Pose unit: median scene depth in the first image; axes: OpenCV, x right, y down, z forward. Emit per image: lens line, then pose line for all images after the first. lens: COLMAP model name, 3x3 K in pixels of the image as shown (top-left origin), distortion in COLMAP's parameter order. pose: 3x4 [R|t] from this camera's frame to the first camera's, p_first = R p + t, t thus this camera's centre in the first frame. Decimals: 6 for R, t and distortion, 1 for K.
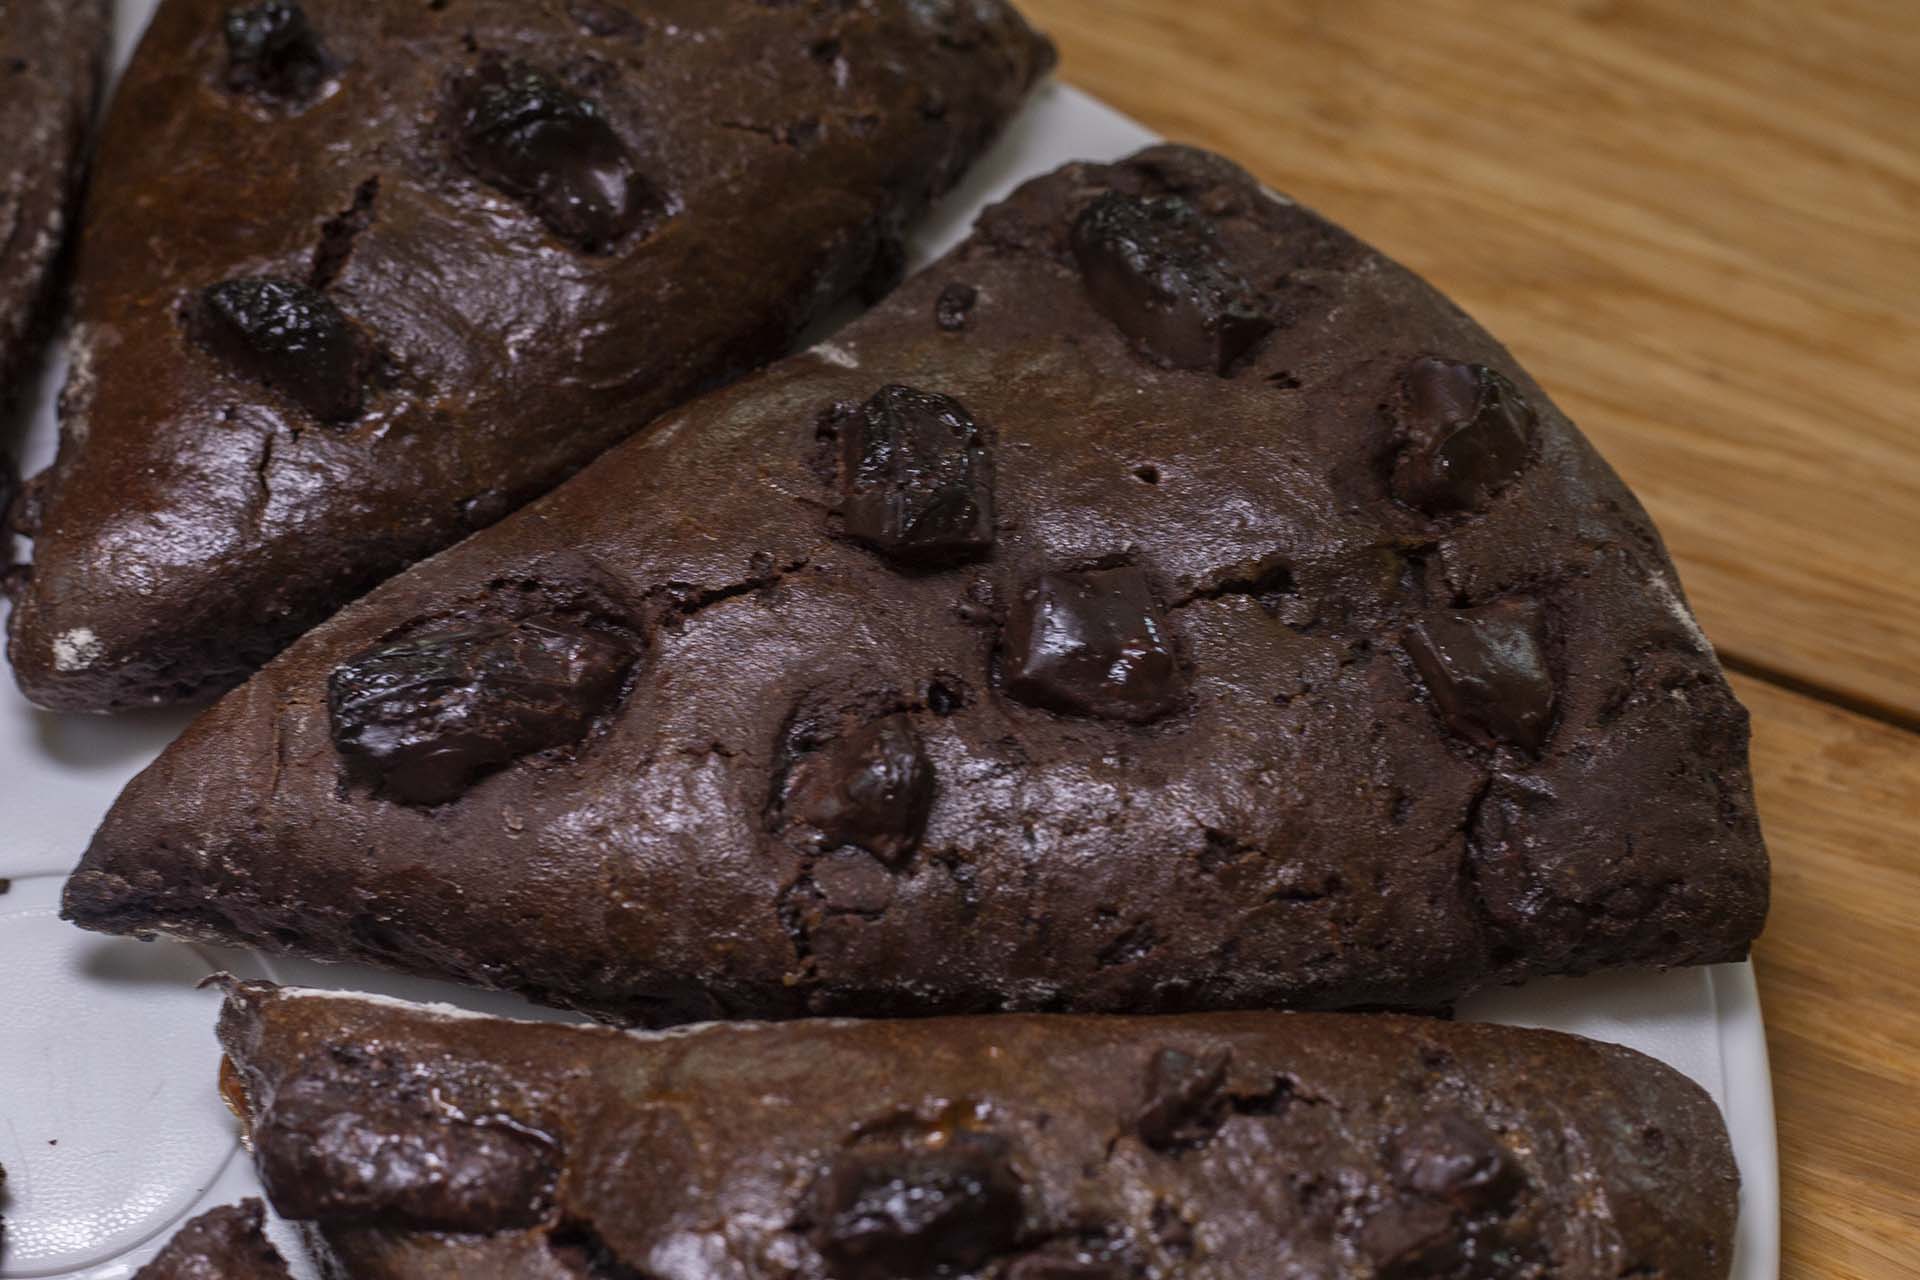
lens RADIAL K [[4574.7, 0, 960.0], [0, 4574.7, 640.0], [0, 0, 1]] dist [0.111575, 0.514396]
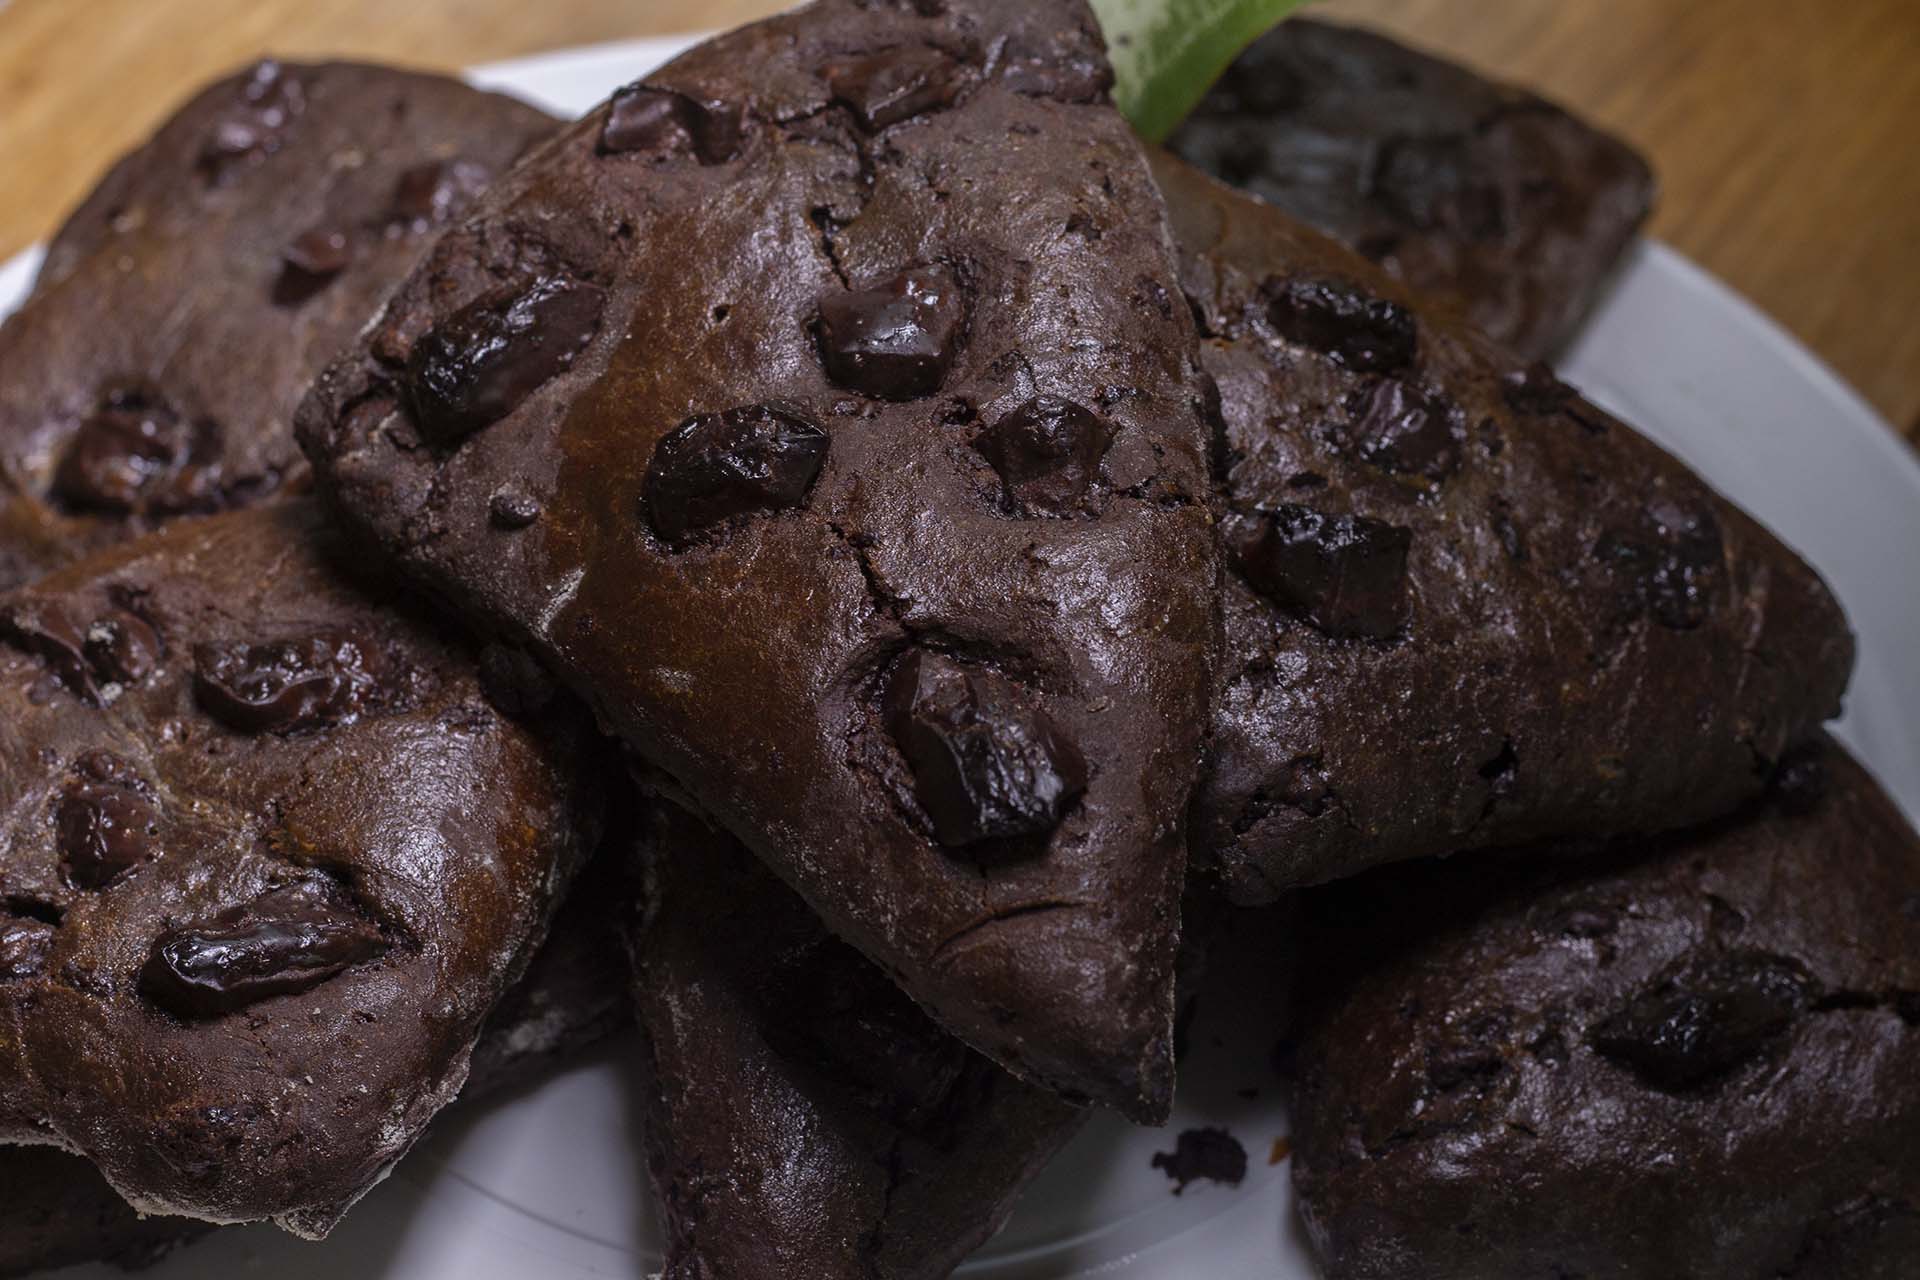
lens RADIAL K [[4574.7, 0, 960.0], [0, 4574.7, 640.0], [0, 0, 1]] dist [0.111575, 0.514396]
pose [[-0.074477, -0.817995, 0.570384, -0.744318], [0.889593, 0.203973, 0.408679, -0.470272], [-0.450640, 0.537847, 0.712491, 0.177256]]
